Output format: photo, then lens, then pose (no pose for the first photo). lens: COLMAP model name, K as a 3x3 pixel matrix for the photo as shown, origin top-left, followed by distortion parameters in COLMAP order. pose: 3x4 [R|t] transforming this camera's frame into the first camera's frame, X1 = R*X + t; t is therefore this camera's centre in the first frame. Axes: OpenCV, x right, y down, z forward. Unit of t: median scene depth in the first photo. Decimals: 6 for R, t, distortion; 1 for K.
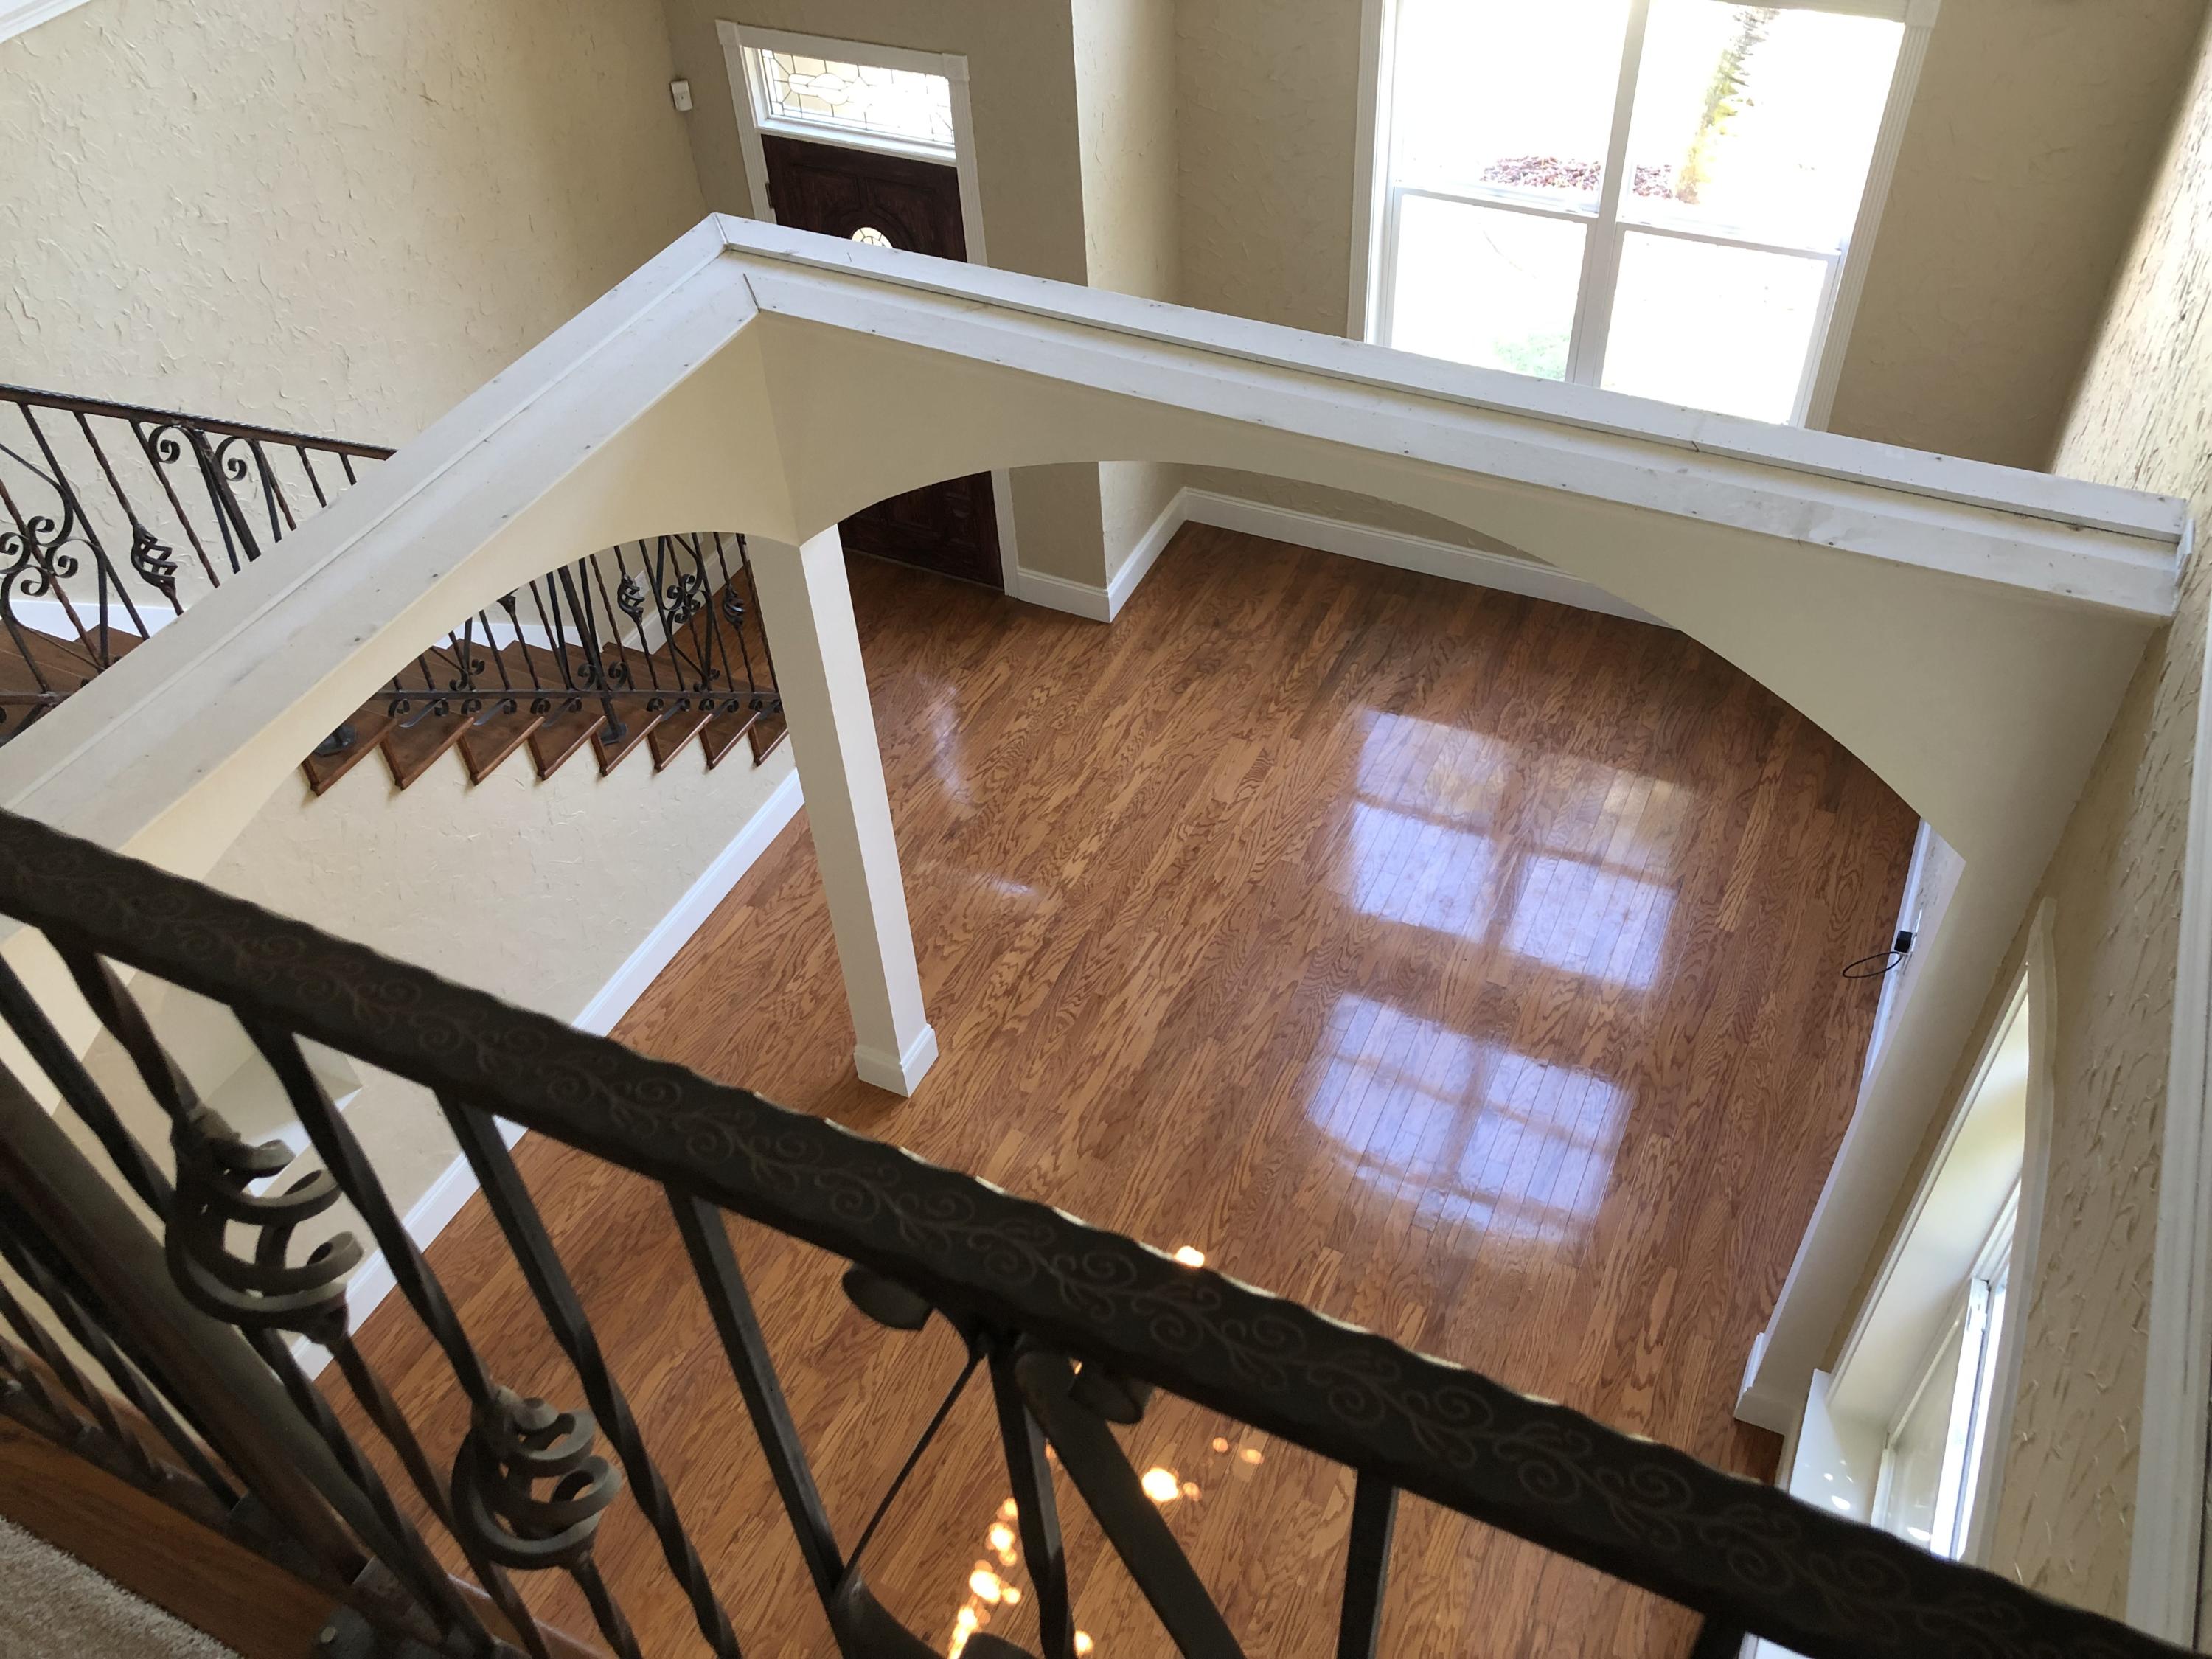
lens RADIAL K [[1782.7, 0, 1112.2], [0, 1782.7, 829.7], [0, 0, 1]] dist [0.010034, 0.000554]
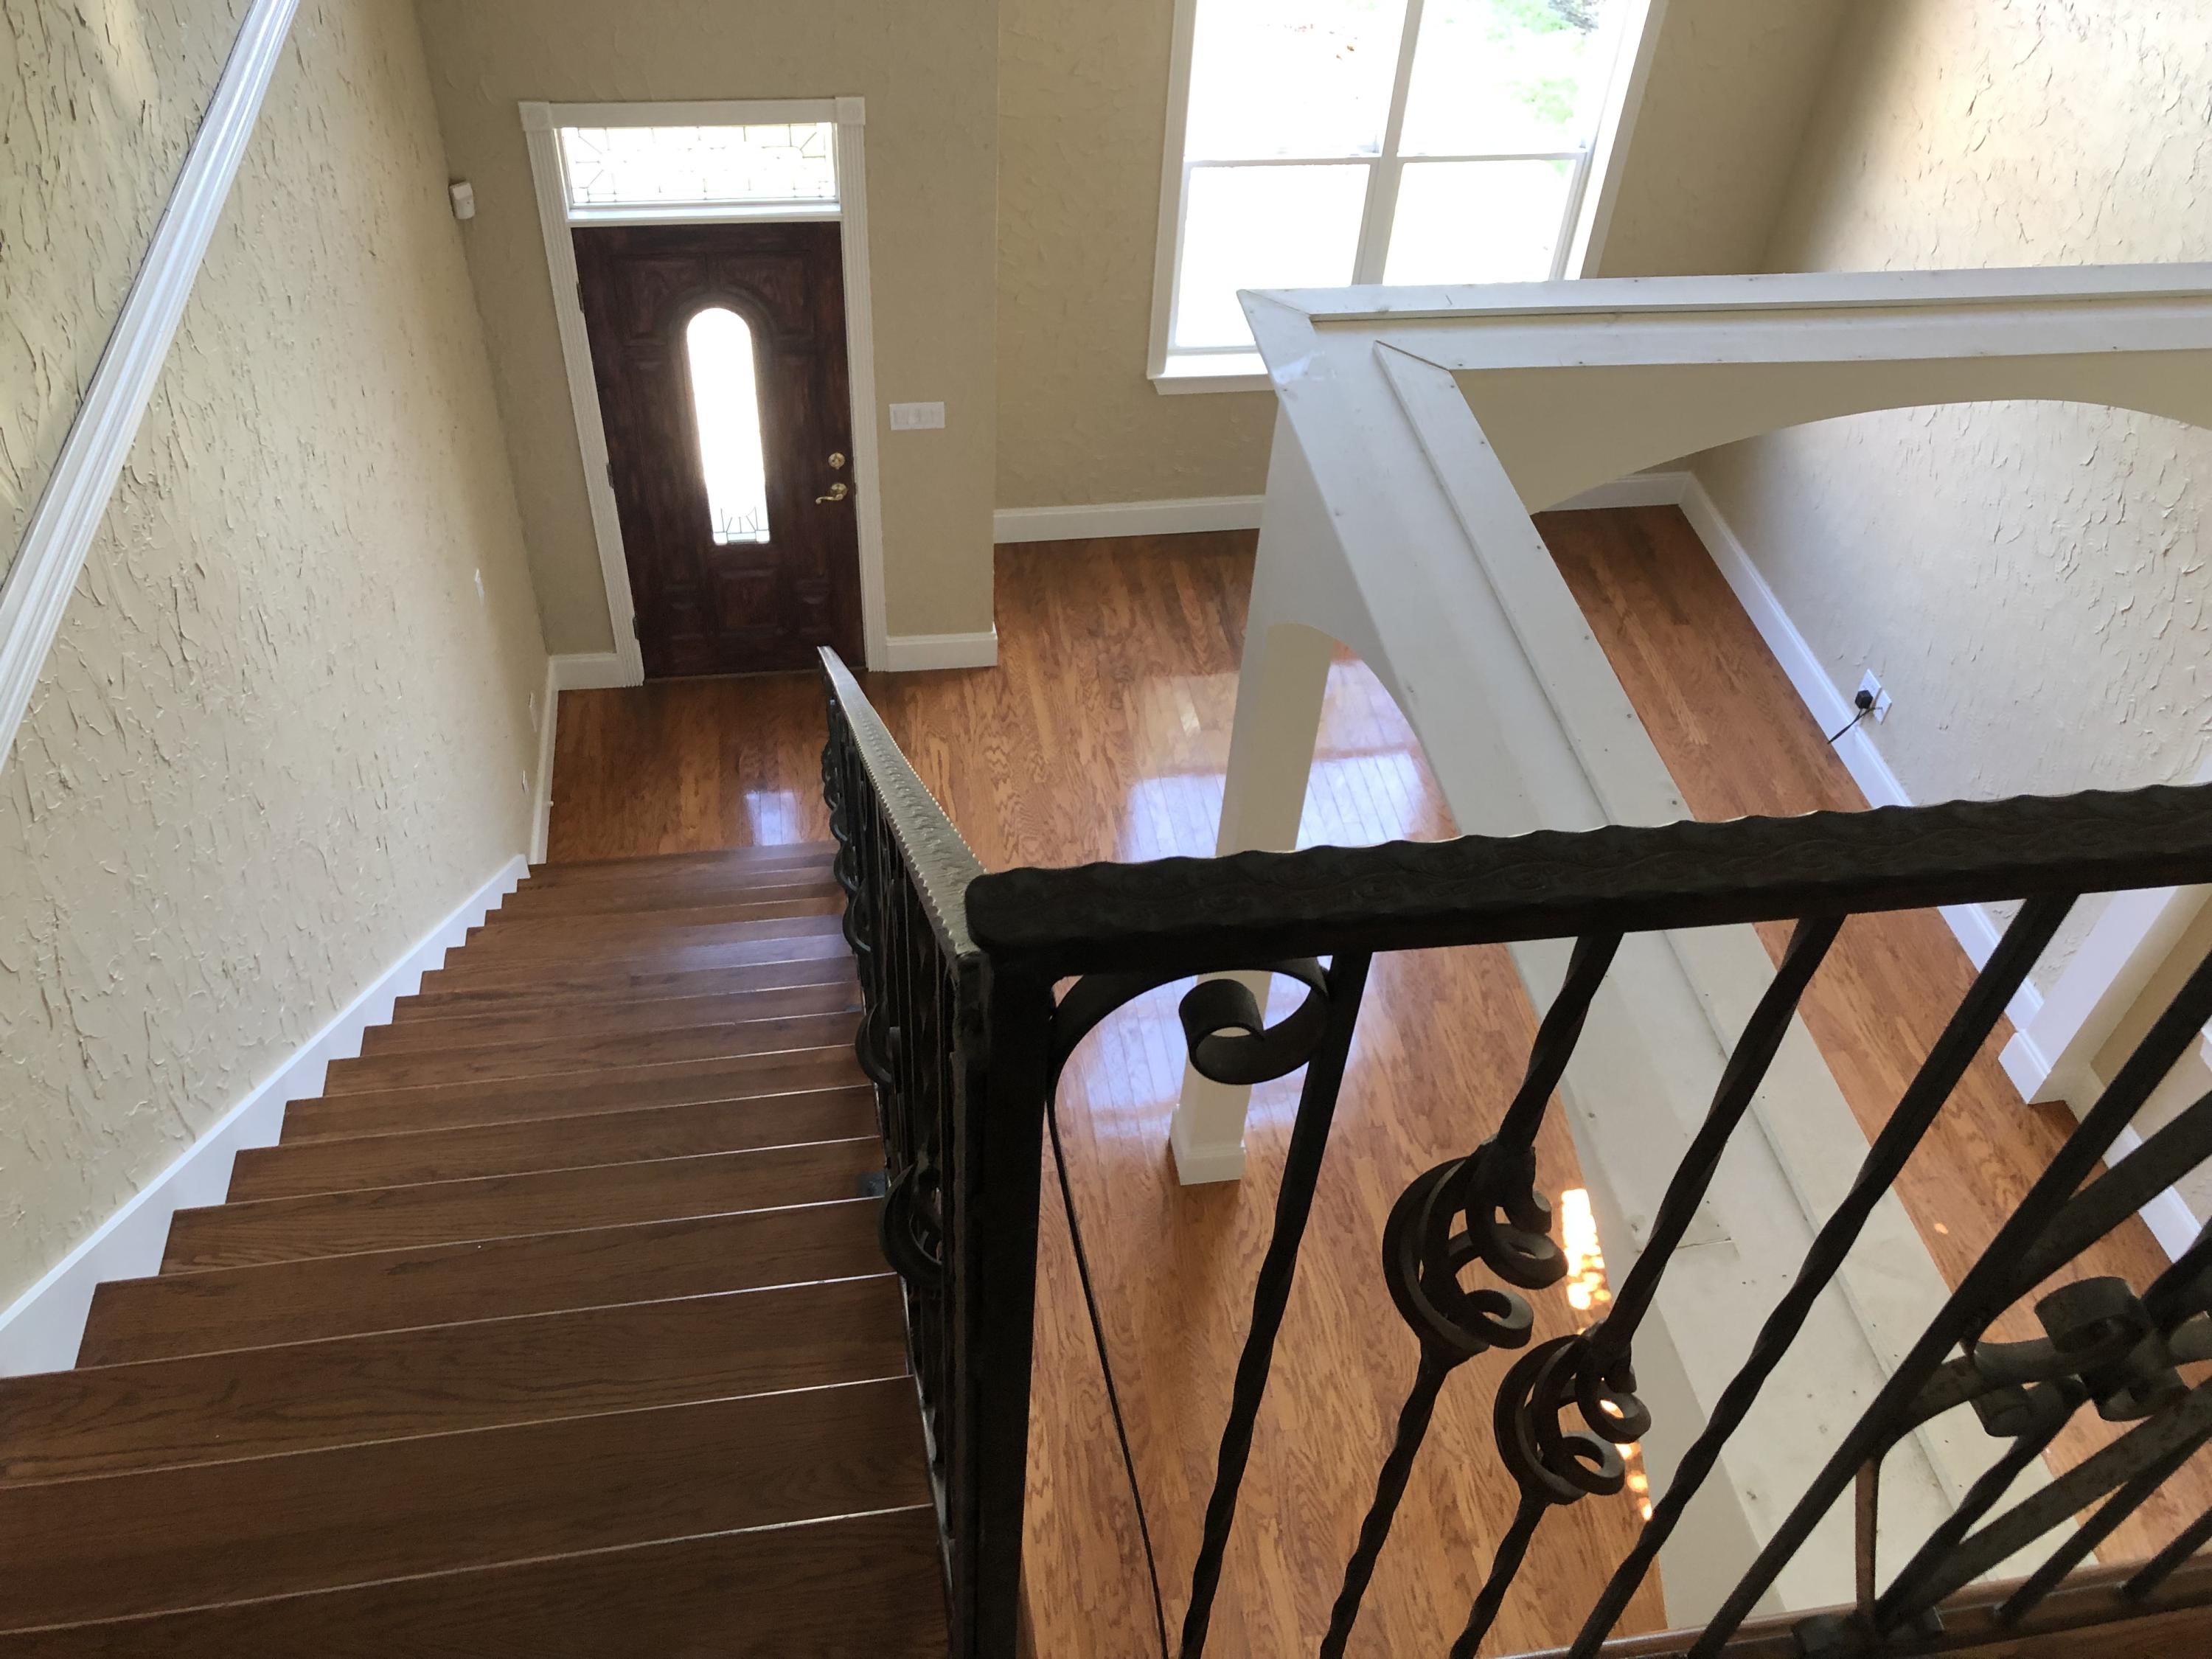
lens RADIAL K [[1782.7, 0, 1101.2], [0, 1782.7, 832.7], [0, 0, 1]] dist [0.010034, 0.000554]
pose [[0.824599, -0.339968, 0.452171, -0.471469], [0.332753, 0.937874, 0.098323, -0.121767], [-0.457506, 0.069384, 0.886495, 0.157683]]
